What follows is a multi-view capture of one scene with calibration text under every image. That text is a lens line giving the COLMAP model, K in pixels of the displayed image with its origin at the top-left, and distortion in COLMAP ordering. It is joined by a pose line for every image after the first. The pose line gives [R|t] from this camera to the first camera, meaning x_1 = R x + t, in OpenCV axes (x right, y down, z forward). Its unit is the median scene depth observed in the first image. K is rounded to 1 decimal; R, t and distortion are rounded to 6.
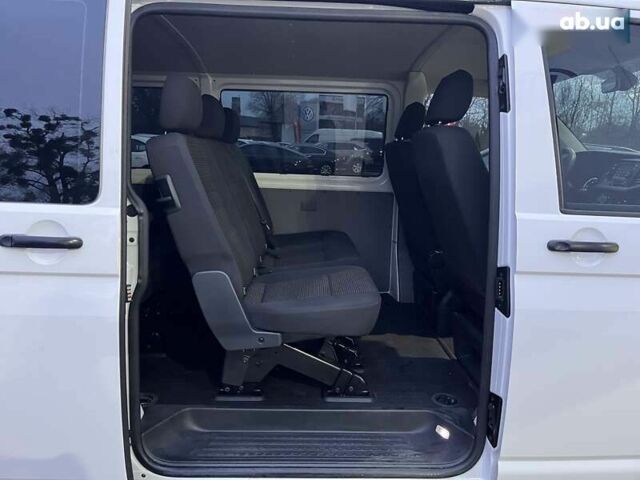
lens RADIAL K [[482.5, 0, 321.2], [0, 482.5, 242.9], [0, 0, 1]] dist [0.060657, -0.082673]
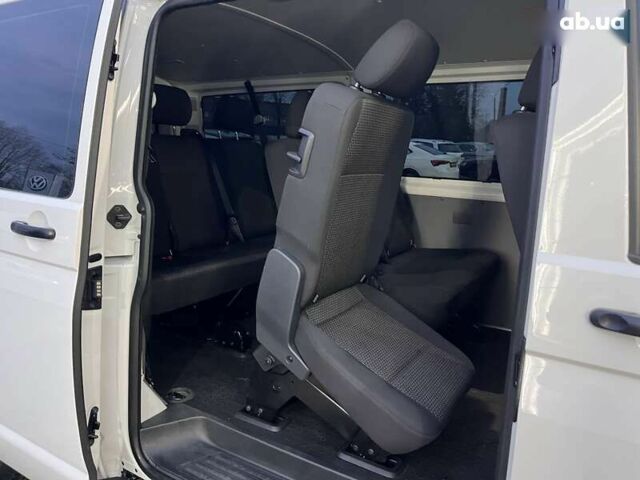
lens RADIAL K [[482.5, 0, 325.5], [0, 482.5, 241.9], [0, 0, 1]] dist [0.060657, -0.082673]
pose [[0.846050, 0.097892, -0.524038, 0.425990], [-0.103806, 0.994432, 0.018171, -0.049368], [0.522899, 0.039025, 0.851501, 0.310571]]
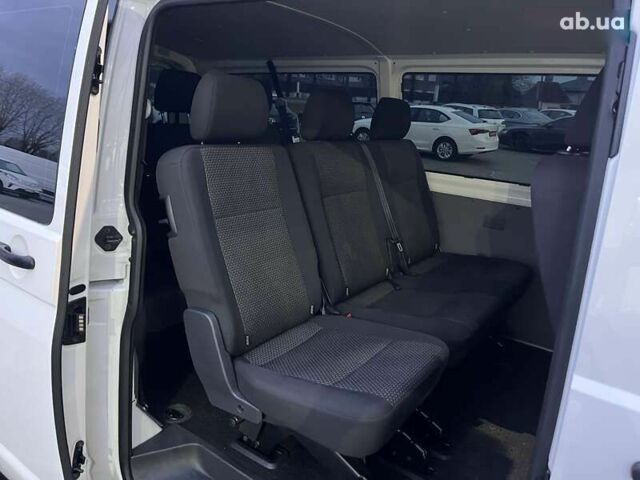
lens RADIAL K [[482.5, 0, 321.4], [0, 482.5, 237.3], [0, 0, 1]] dist [0.060657, -0.082673]
pose [[0.800654, 0.174334, -0.573202, 0.391816], [-0.142918, 0.984685, 0.099854, -0.177205], [0.581831, 0.001972, 0.813307, 0.412725]]
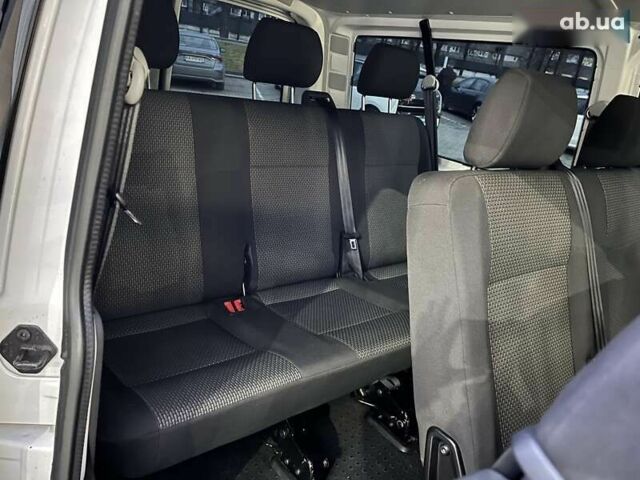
lens RADIAL K [[482.5, 0, 320.5], [0, 482.5, 233.9], [0, 0, 1]] dist [0.060657, -0.082673]
pose [[0.598795, 0.323668, -0.732587, 0.024258], [-0.269772, 0.942761, 0.196022, -0.270379], [0.754101, 0.080255, 0.651837, 0.792666]]
